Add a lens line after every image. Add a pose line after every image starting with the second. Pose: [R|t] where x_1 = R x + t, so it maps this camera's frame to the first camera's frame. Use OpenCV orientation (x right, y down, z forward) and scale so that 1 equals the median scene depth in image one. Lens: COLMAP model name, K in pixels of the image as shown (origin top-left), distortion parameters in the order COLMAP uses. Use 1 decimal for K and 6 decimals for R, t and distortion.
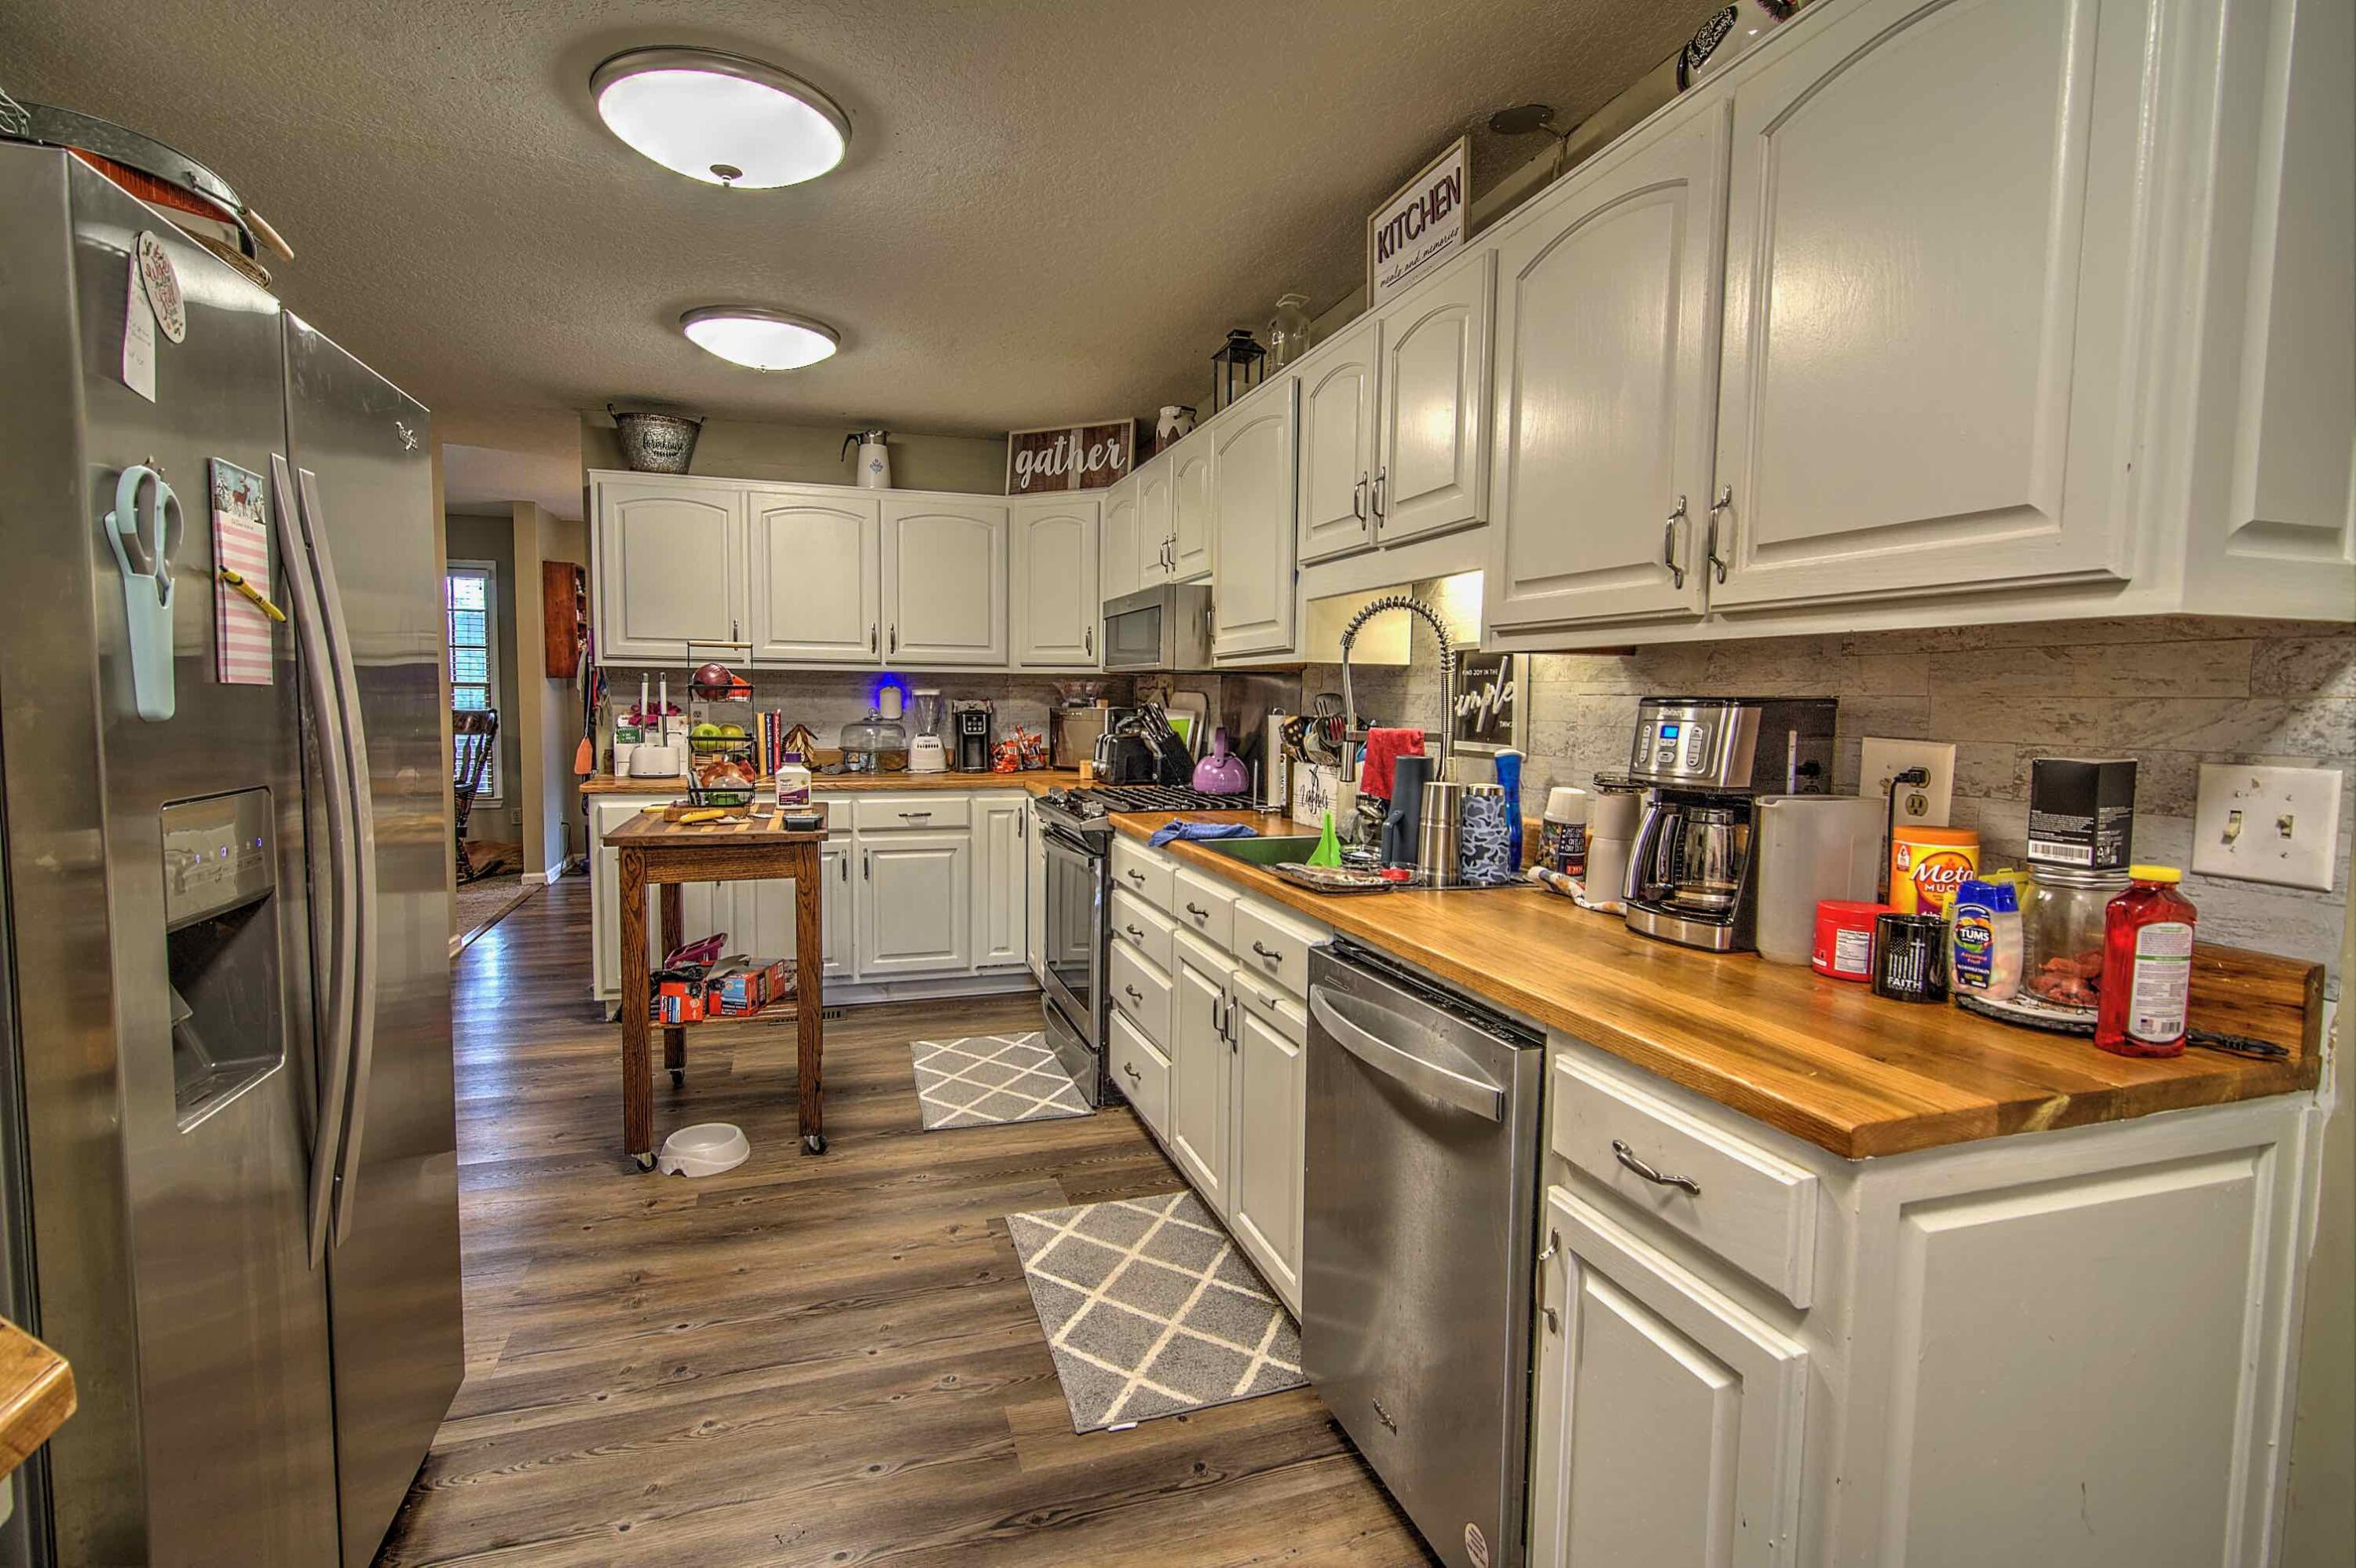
lens RADIAL K [[1156.0, 0, 1175.7], [0, 1156.0, 787.7], [0, 0, 1]] dist [-0.000908, -0.001246]
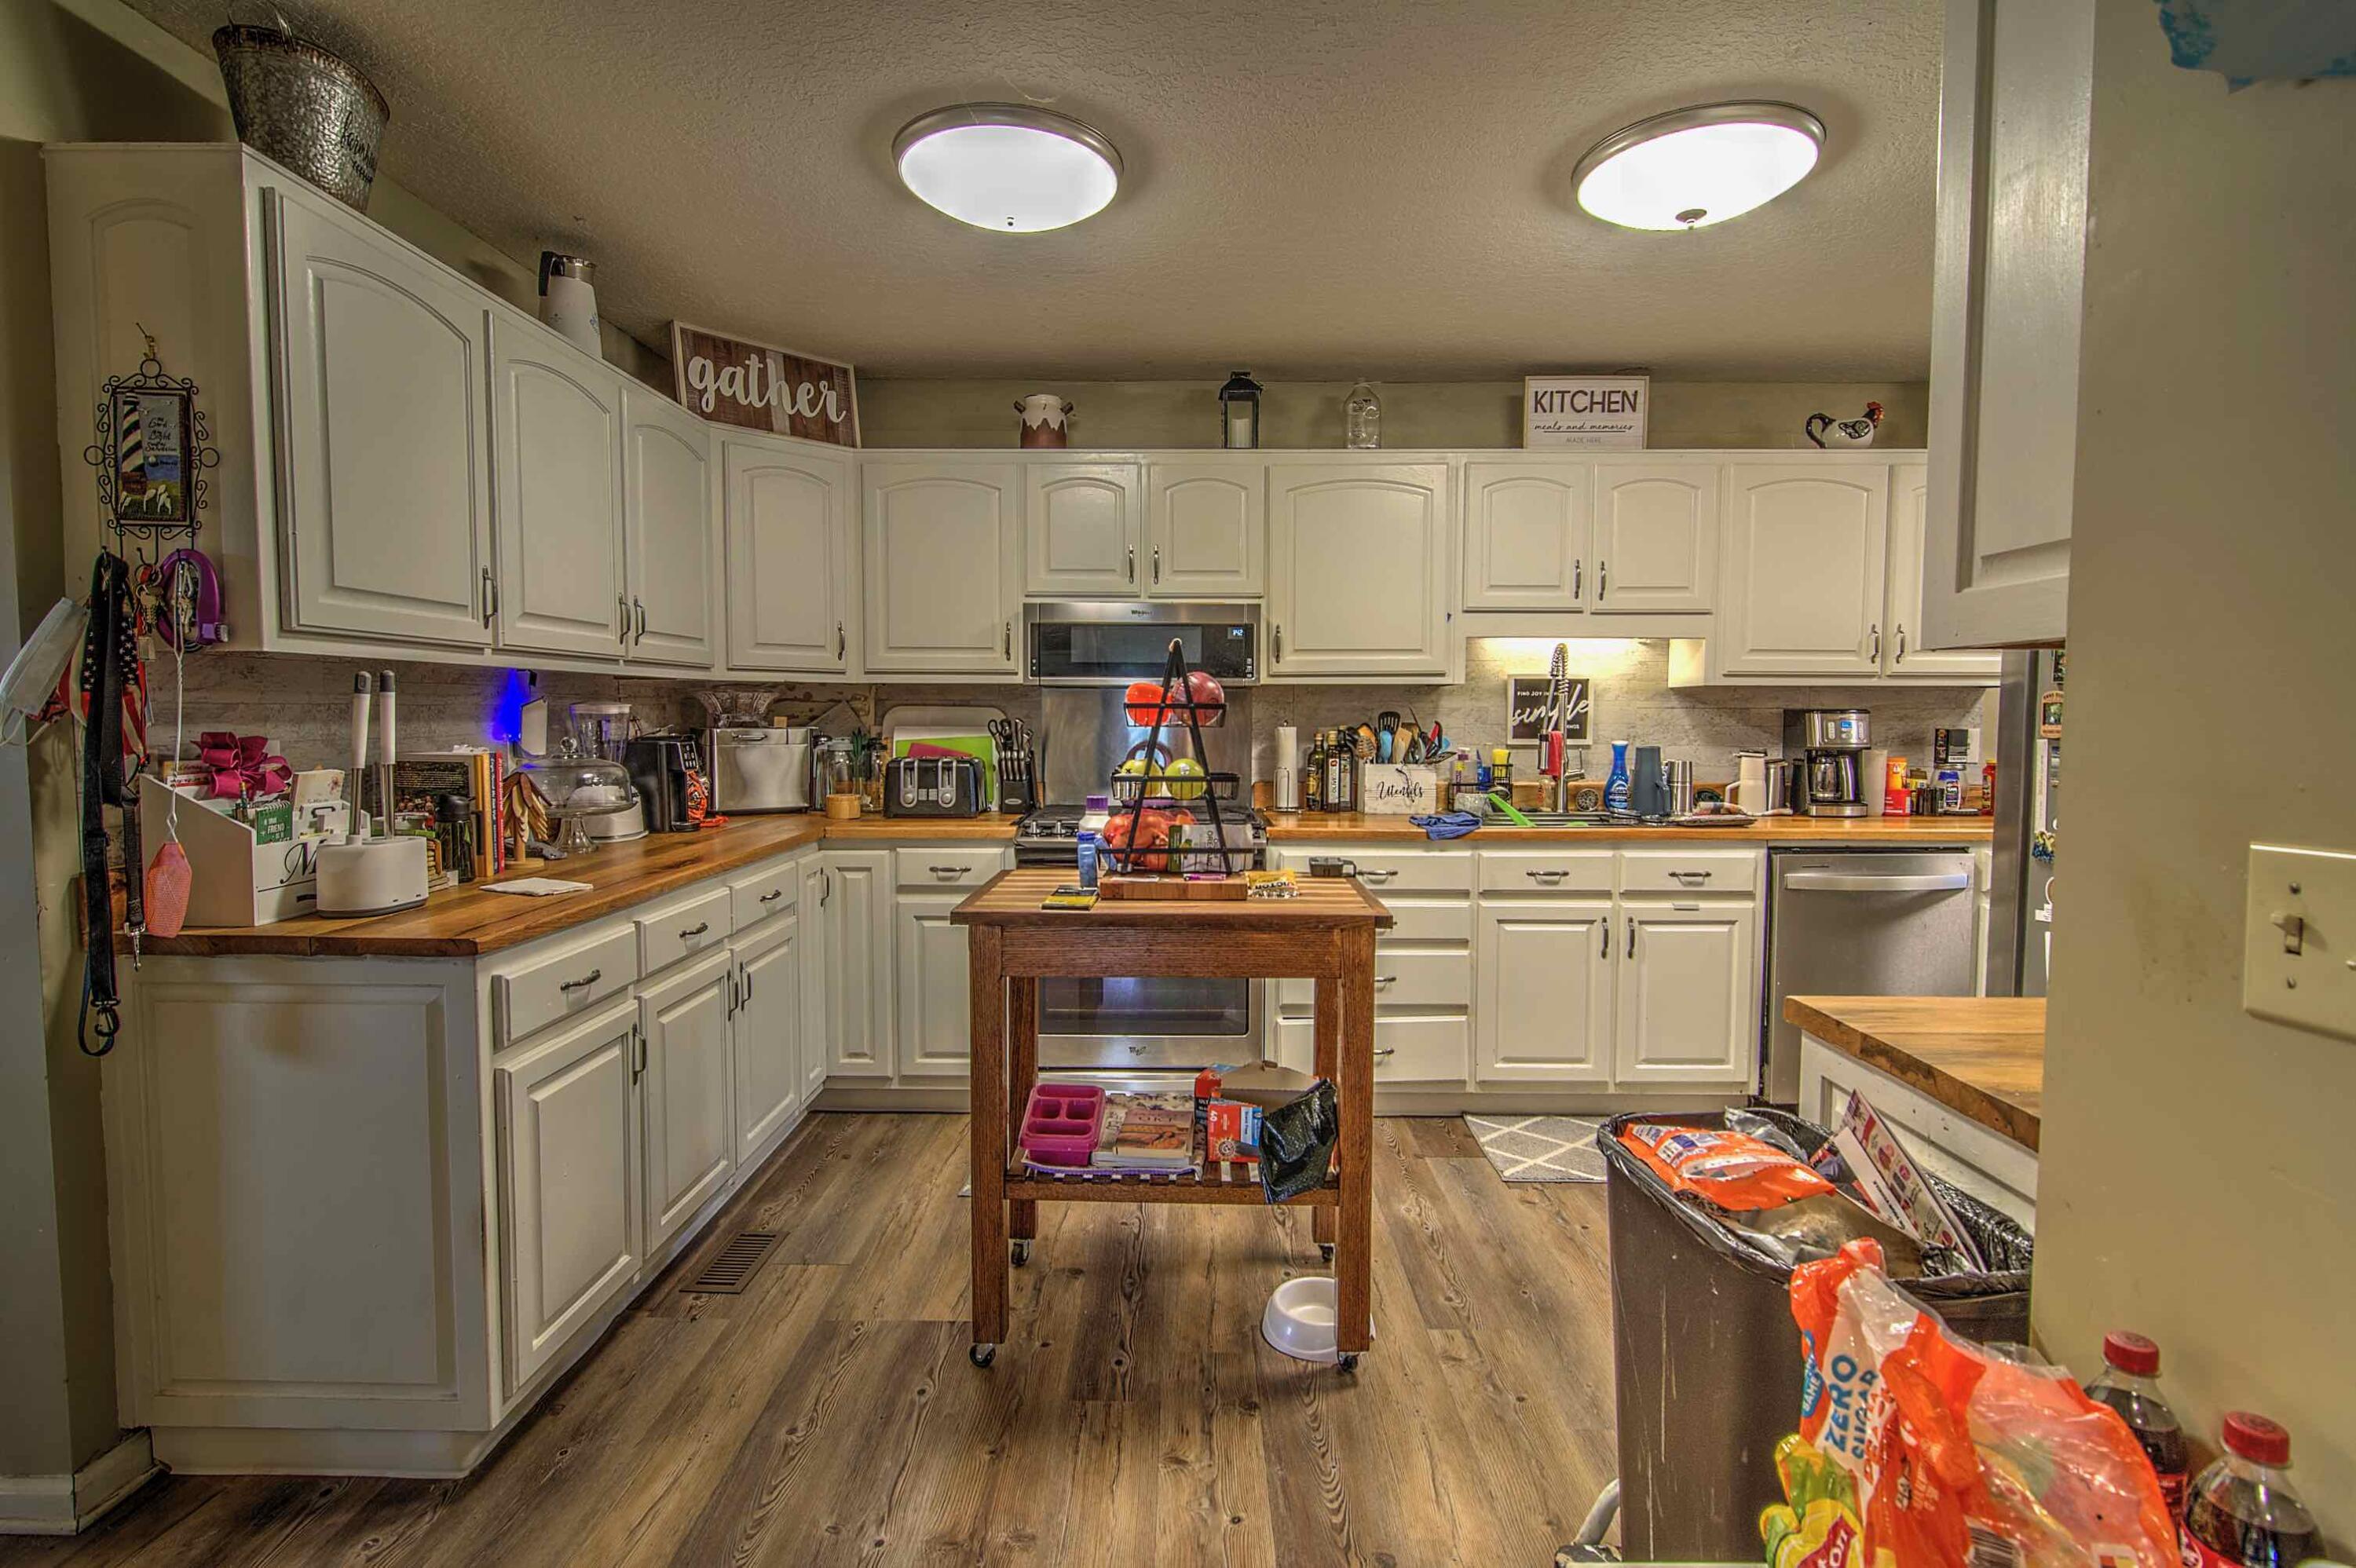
lens RADIAL K [[1156.0, 0, 1179.3], [0, 1156.0, 782.3], [0, 0, 1]] dist [-0.000908, -0.001246]
pose [[0.292089, -0.072299, 0.953654, -0.767350], [0.077509, 0.995648, 0.051743, -0.055800], [-0.953245, 0.058804, 0.296422, 0.570902]]
